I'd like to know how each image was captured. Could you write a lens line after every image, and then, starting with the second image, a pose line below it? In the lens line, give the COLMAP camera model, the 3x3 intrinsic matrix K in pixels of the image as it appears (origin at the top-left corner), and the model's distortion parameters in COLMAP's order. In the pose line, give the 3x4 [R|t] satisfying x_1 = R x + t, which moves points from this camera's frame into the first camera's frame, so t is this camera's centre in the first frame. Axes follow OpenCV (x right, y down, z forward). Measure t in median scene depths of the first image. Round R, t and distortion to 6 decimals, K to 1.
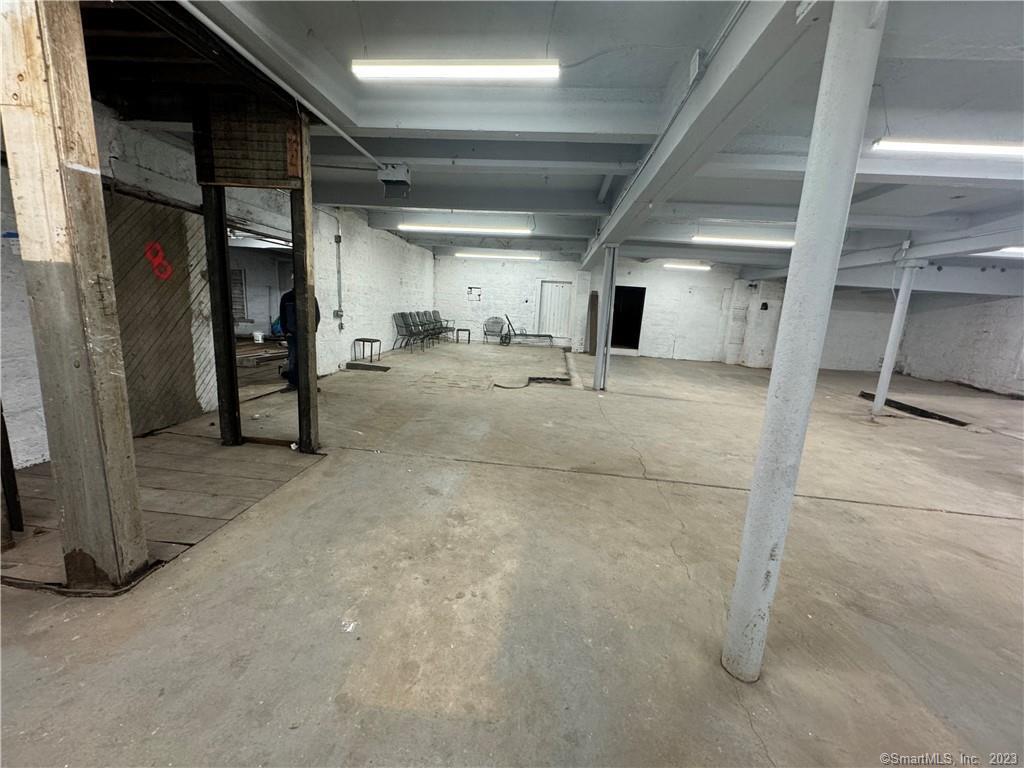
lens RADIAL K [[407.4, 0, 513.2], [0, 407.4, 381.7], [0, 0, 1]] dist [-0.000324, 0.000084]
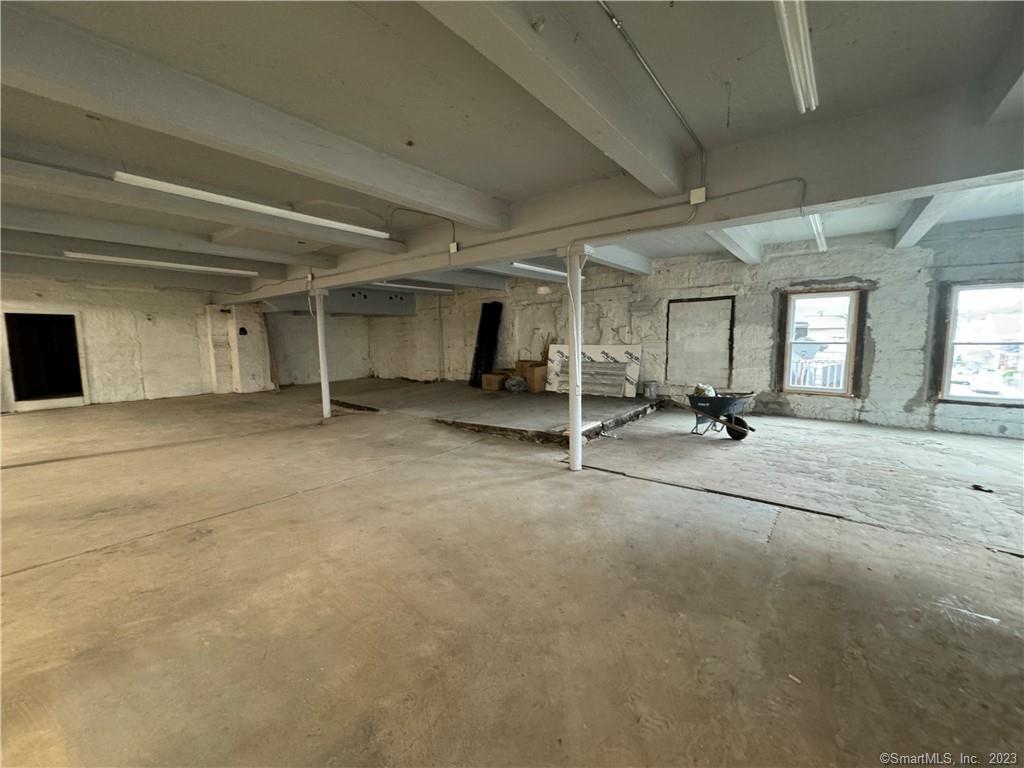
lens RADIAL K [[407.4, 0, 513.2], [0, 407.4, 381.7], [0, 0, 1]] dist [-0.000324, 0.000084]
pose [[0.537506, -0.154388, 0.829006, 0.366052], [0.200602, 0.978285, 0.052124, 0.046696], [-0.819052, 0.138283, 0.556805, -0.223649]]
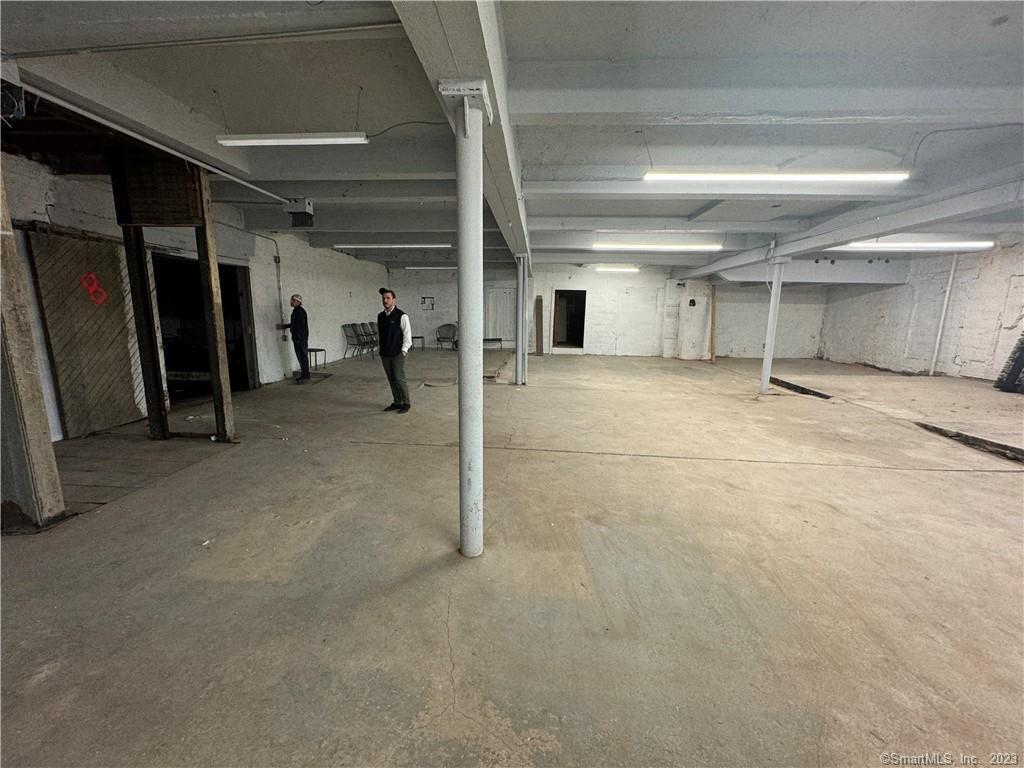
lens RADIAL K [[407.4, 0, 513.2], [0, 407.4, 381.7], [0, 0, 1]] dist [-0.000324, 0.000084]
pose [[0.998496, -0.049394, 0.023779, 0.298973], [0.049781, 0.998633, -0.015967, 0.053234], [-0.022957, 0.017127, 0.999590, -0.204057]]
